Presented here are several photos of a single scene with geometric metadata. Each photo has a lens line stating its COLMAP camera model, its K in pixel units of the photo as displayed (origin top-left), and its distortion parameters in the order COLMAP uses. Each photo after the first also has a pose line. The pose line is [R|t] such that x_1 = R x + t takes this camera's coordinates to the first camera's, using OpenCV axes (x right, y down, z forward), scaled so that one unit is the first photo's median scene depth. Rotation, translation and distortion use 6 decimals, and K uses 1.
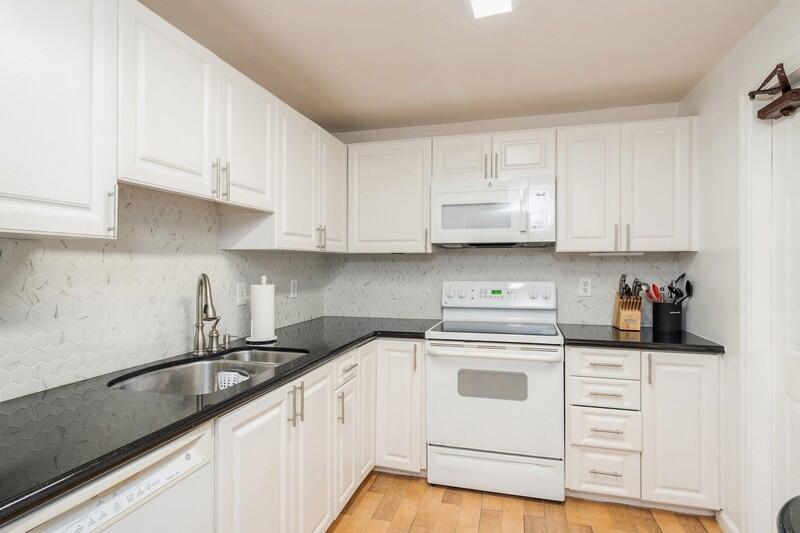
lens RADIAL K [[435.1, 0, 391.4], [0, 435.1, 263.6], [0, 0, 1]] dist [-0.018700, 0.008560]
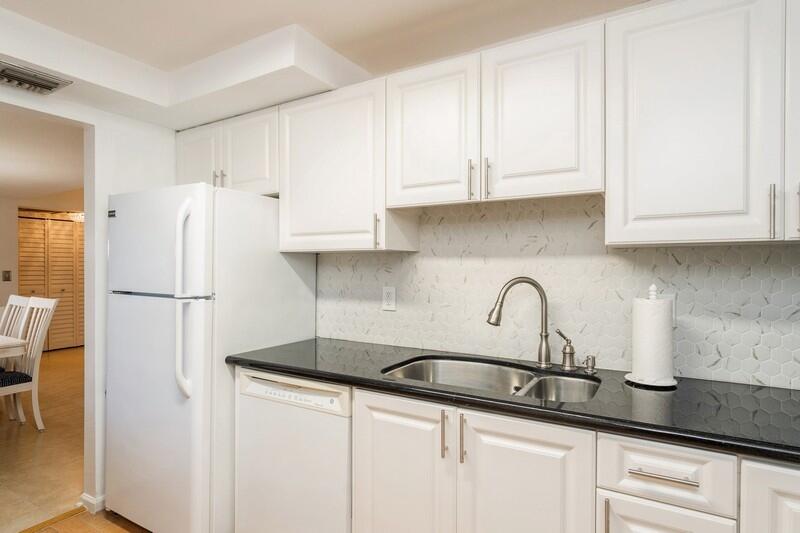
lens RADIAL K [[435.1, 0, 397.1], [0, 435.1, 269.0], [0, 0, 1]] dist [-0.018700, 0.008560]
pose [[-0.248522, 0.002576, -0.968623, 0.271831], [-0.000349, 0.999996, 0.002749, 0.001709], [0.968626, 0.001021, -0.248520, 0.491107]]
